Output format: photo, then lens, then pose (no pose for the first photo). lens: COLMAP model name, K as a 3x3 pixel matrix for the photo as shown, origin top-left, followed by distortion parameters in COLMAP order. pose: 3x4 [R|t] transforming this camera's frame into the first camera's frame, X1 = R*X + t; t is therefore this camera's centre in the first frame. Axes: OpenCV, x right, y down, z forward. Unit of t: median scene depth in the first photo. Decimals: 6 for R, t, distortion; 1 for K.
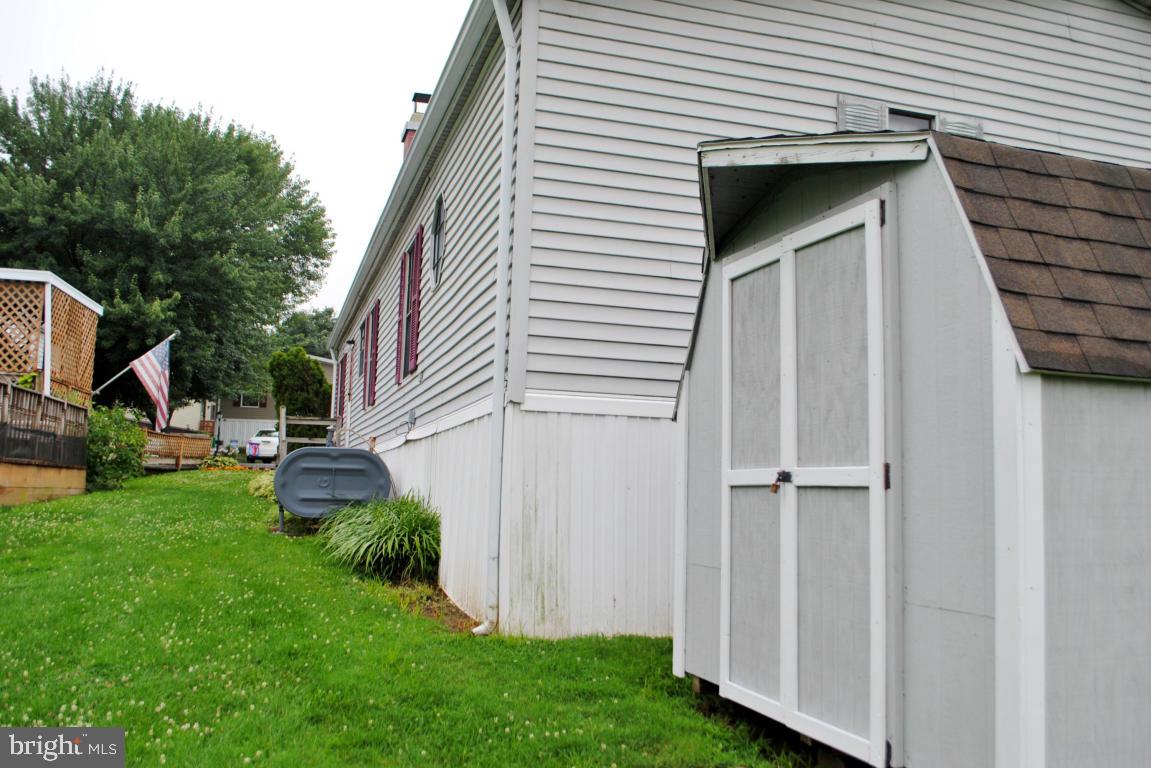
lens RADIAL K [[1010.0, 0, 575.8], [0, 1010.0, 390.4], [0, 0, 1]] dist [-0.077667, 0.008678]
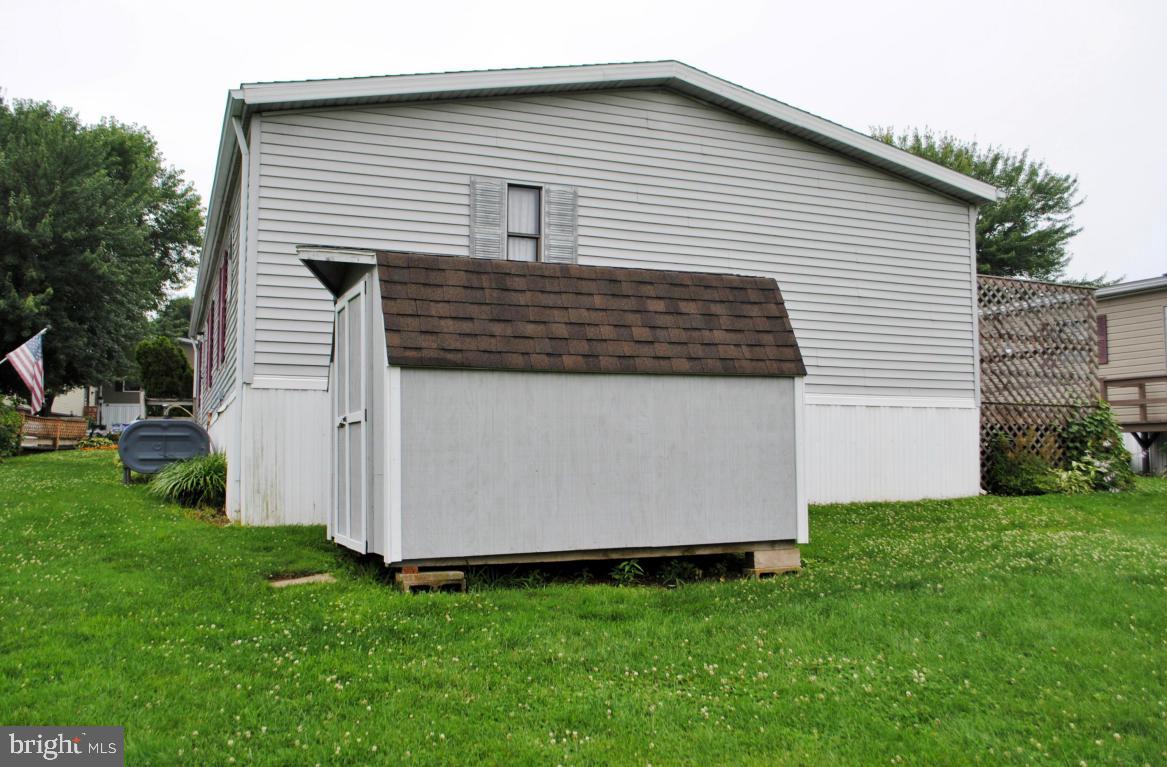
lens RADIAL K [[1024.0, 0, 585.7], [0, 1024.0, 391.8], [0, 0, 1]] dist [-0.077667, 0.008678]
pose [[0.994797, -0.024177, 0.098967, 0.078699], [0.021648, 0.999413, 0.026541, -0.001339], [-0.099550, -0.024261, 0.994737, -0.164102]]
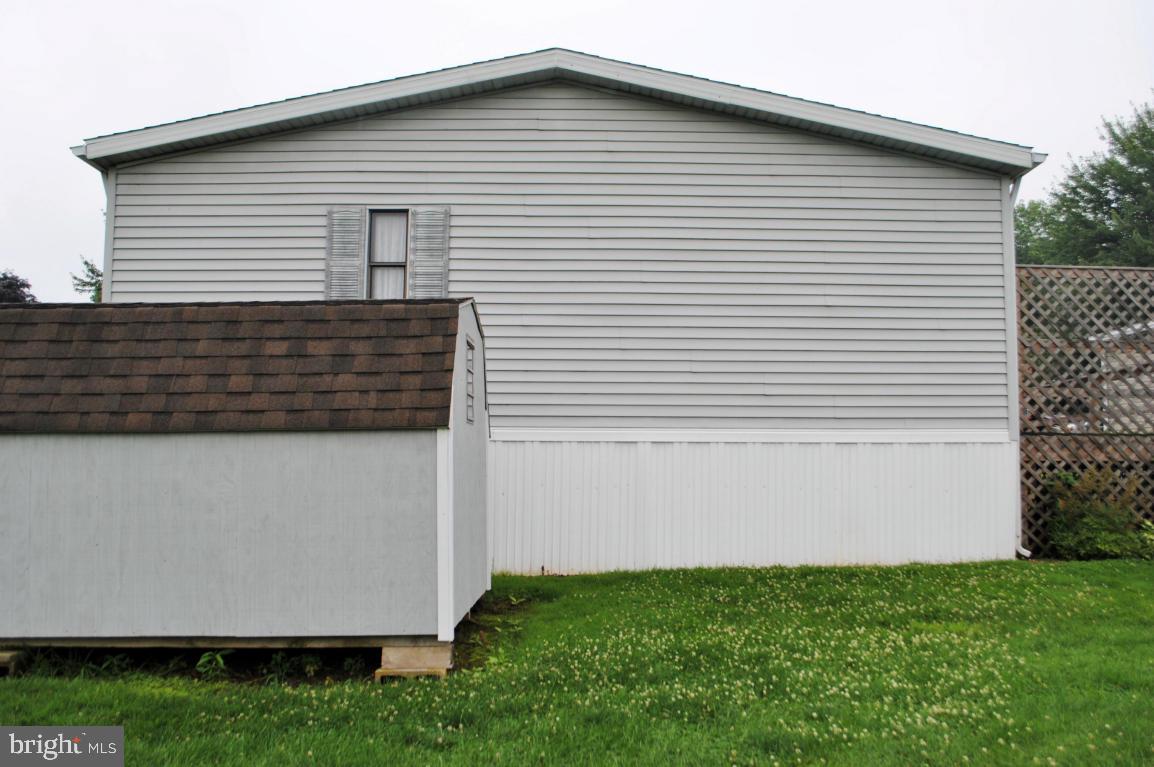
lens RADIAL K [[1012.6, 0, 580.7], [0, 1012.6, 394.6], [0, 0, 1]] dist [-0.077667, 0.008678]
pose [[0.962812, -0.051338, -0.265251, 0.278971], [0.053789, 0.998550, 0.001978, -0.003221], [0.264765, -0.016172, 0.964177, -0.082998]]
